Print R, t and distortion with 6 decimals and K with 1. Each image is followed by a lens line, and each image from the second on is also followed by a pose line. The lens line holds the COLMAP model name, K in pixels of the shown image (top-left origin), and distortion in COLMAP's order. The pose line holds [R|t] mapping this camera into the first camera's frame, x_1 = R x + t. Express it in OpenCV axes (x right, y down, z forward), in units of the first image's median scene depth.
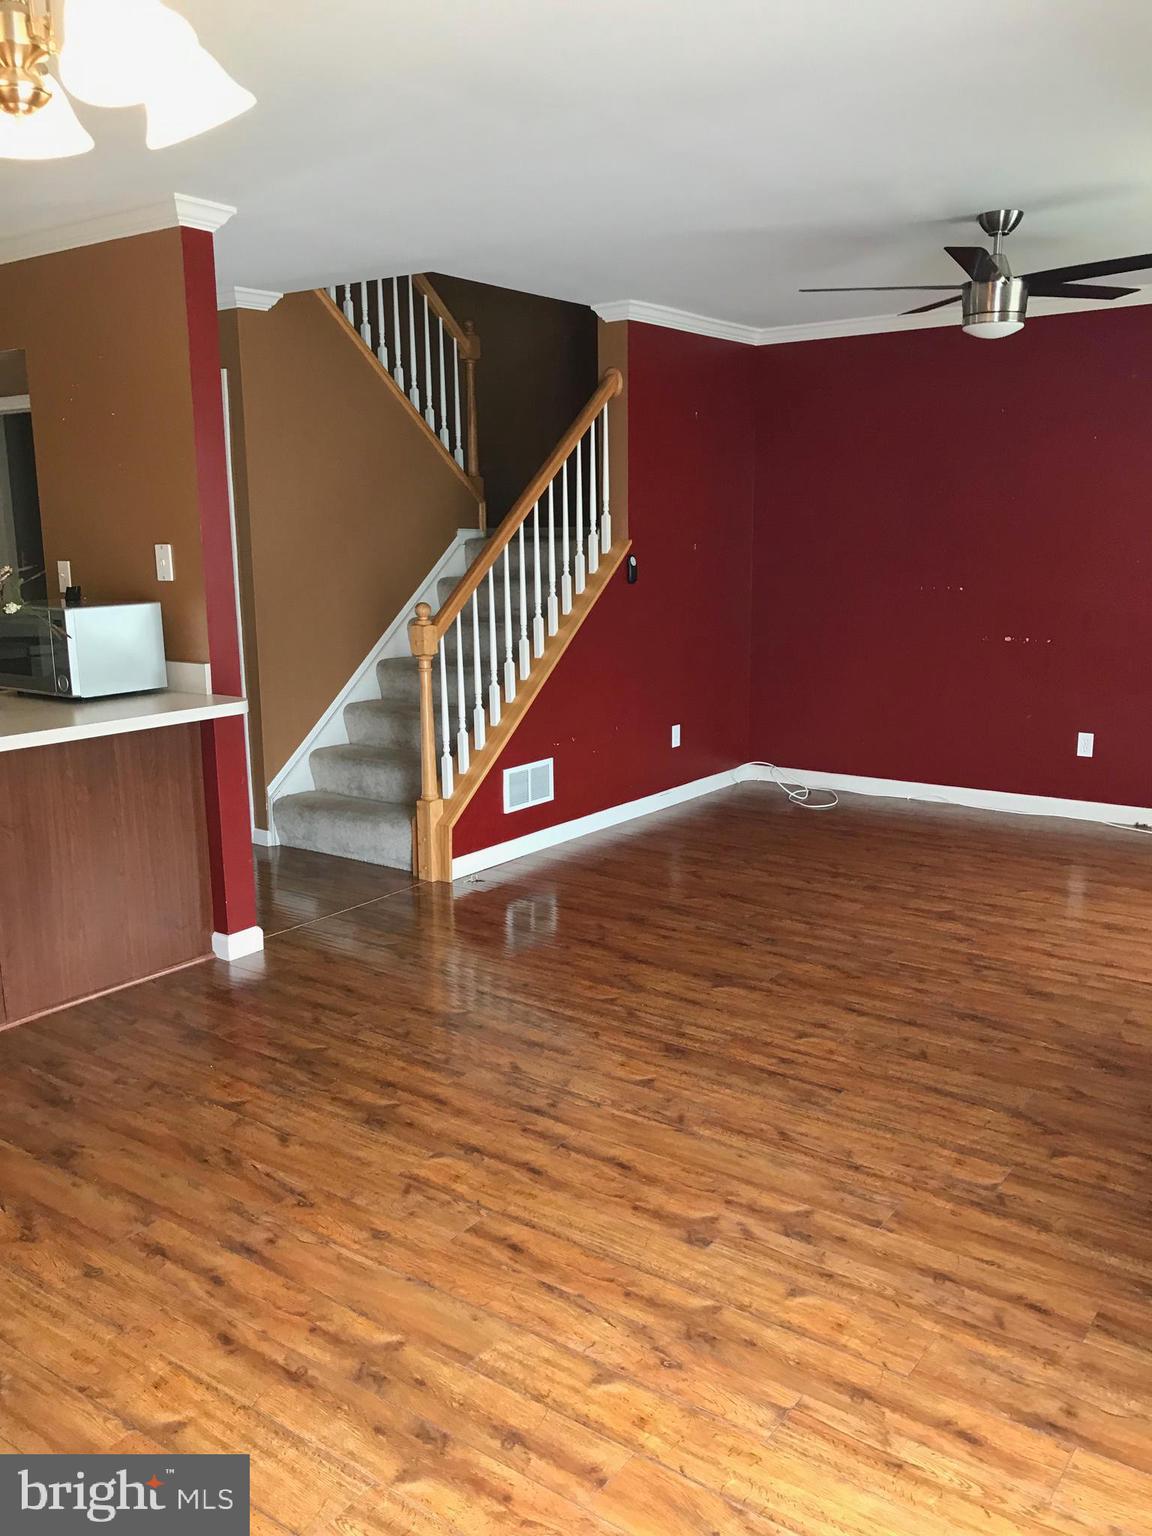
lens RADIAL K [[1284.2, 0, 576.1], [0, 1284.2, 792.3], [0, 0, 1]] dist [0.030122, -0.014631]
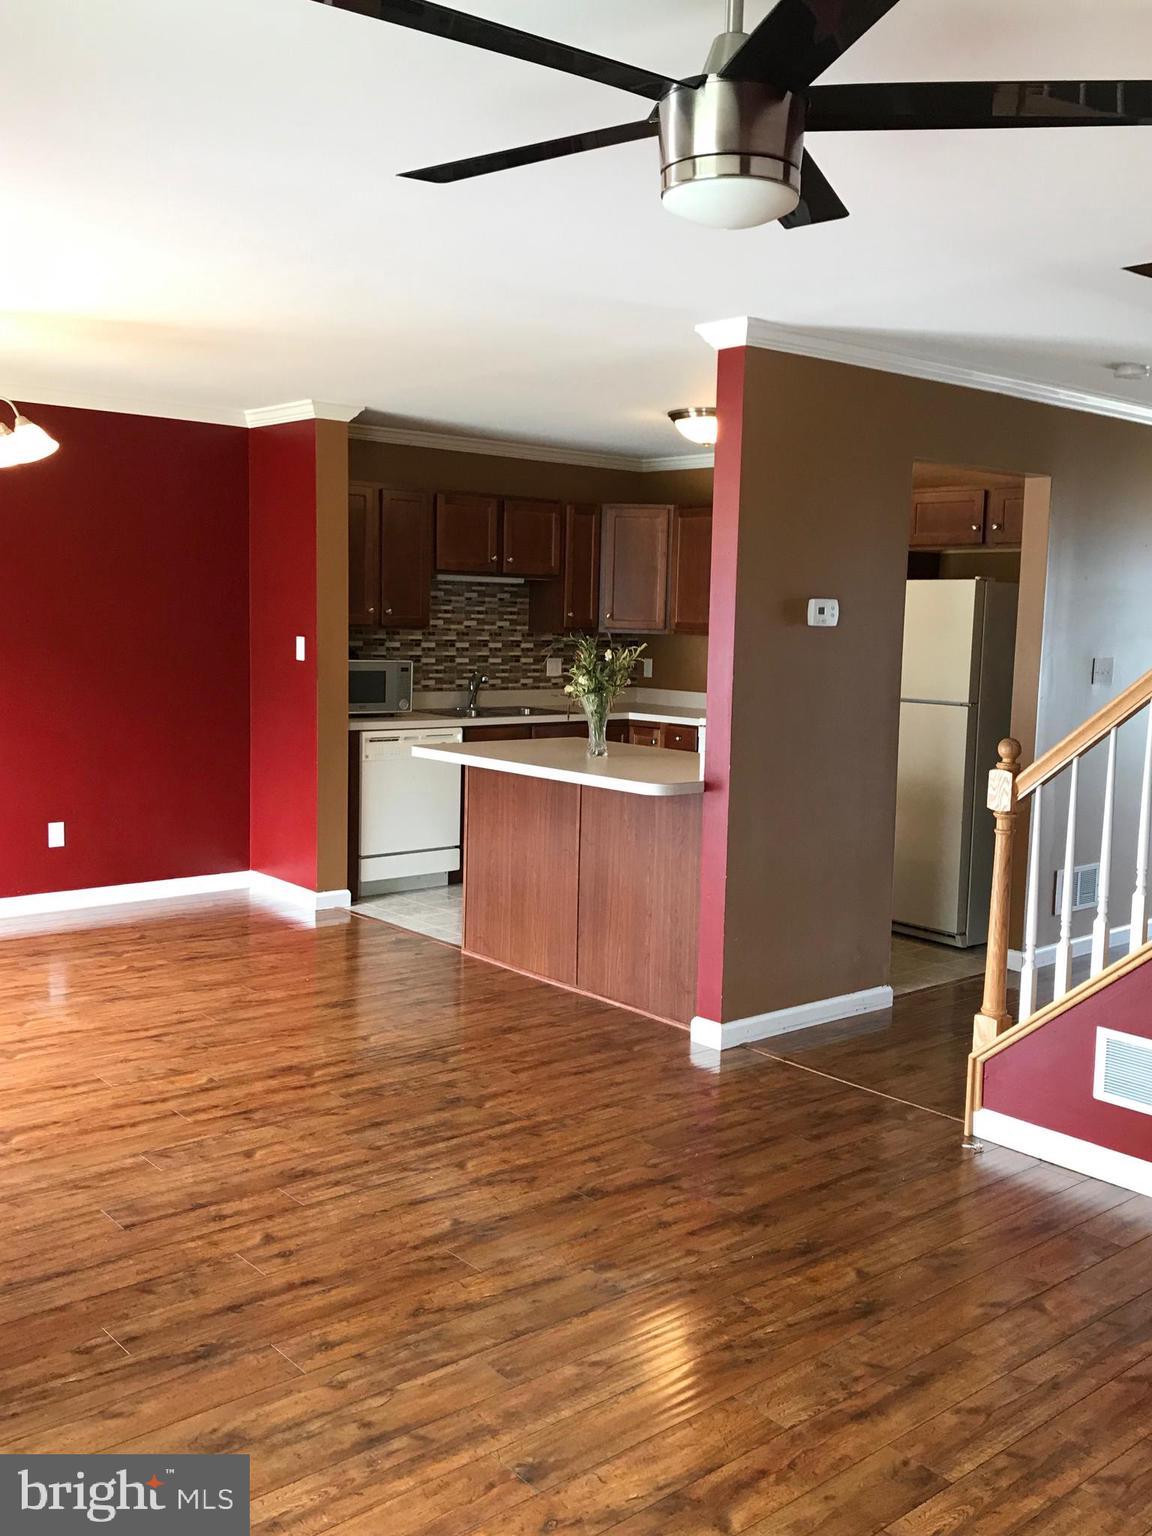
lens RADIAL K [[1428.3, 0, 576.0], [0, 1428.3, 768.0], [0, 0, 1]] dist [0.004140, -0.008212]
pose [[-0.244800, 0.116326, -0.962570, 1.070340], [-0.217948, 0.960767, 0.171537, -0.328745], [0.944760, 0.251782, -0.209843, 1.433972]]
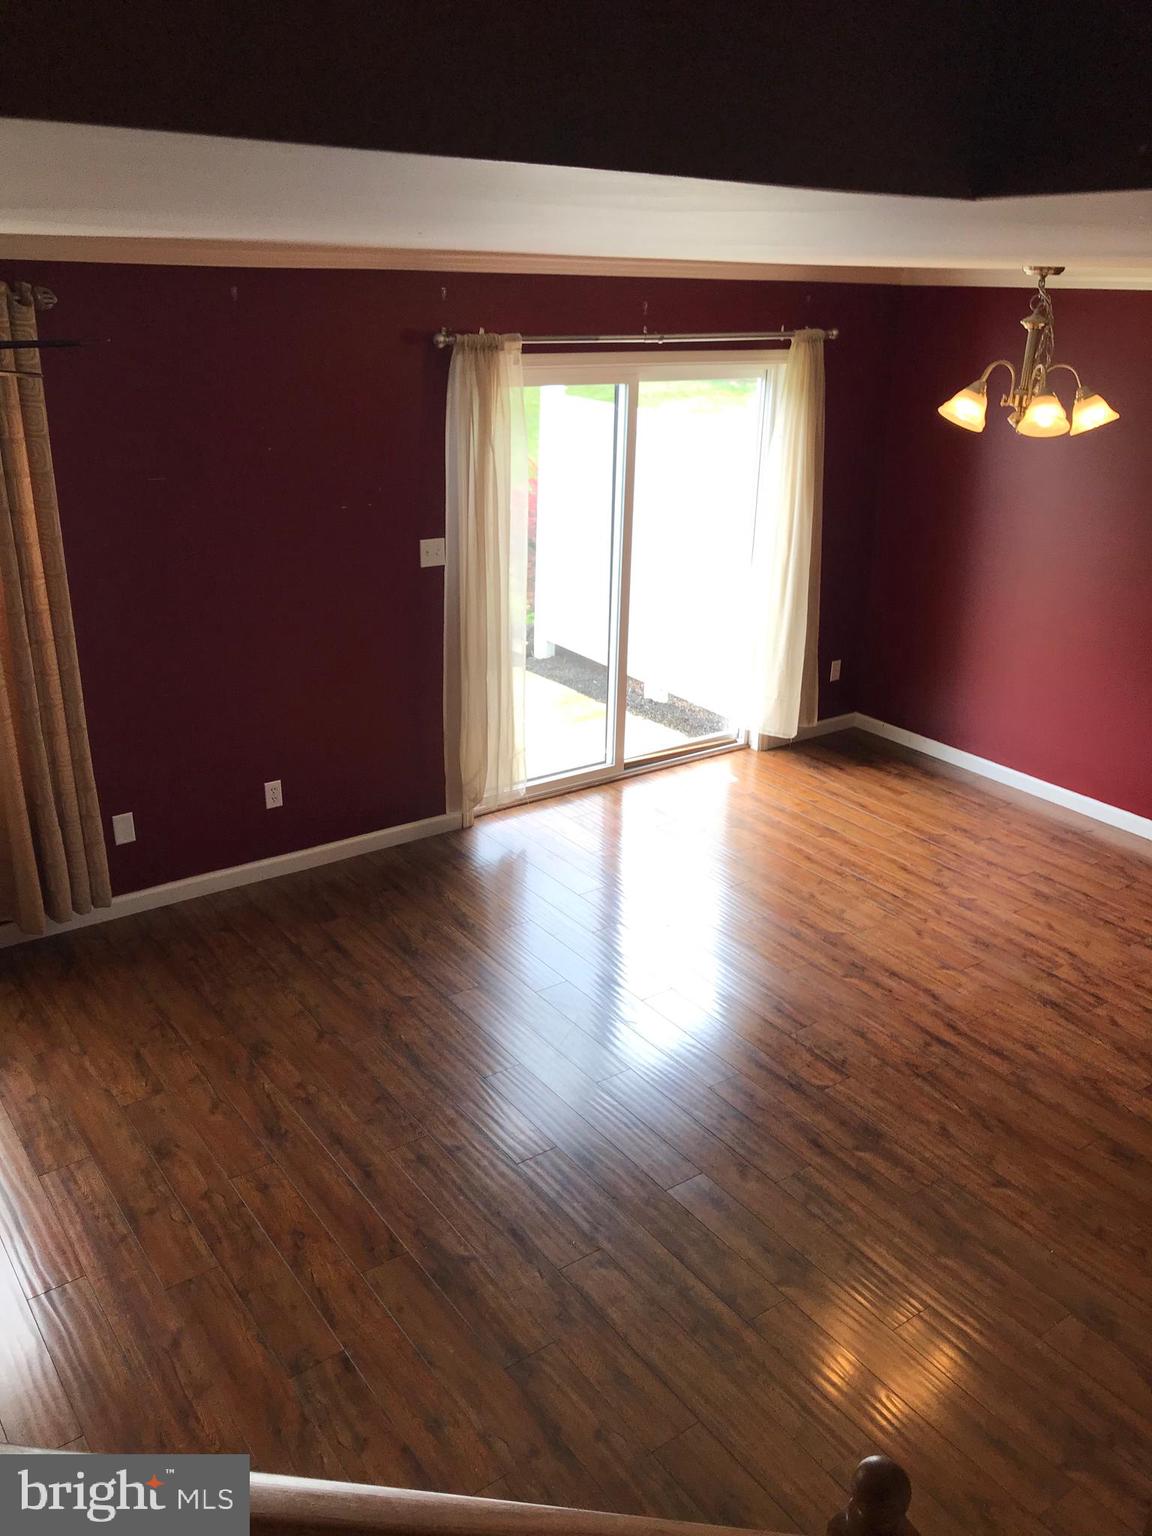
lens RADIAL K [[1246.9, 0, 576.0], [0, 1246.9, 768.0], [0, 0, 1]] dist [-0.005189, -0.003241]
pose [[-0.951556, -0.125844, 0.280544, -0.169082], [0.047590, 0.841137, 0.538725, -0.647216], [-0.303771, 0.525978, -0.794399, 1.755079]]
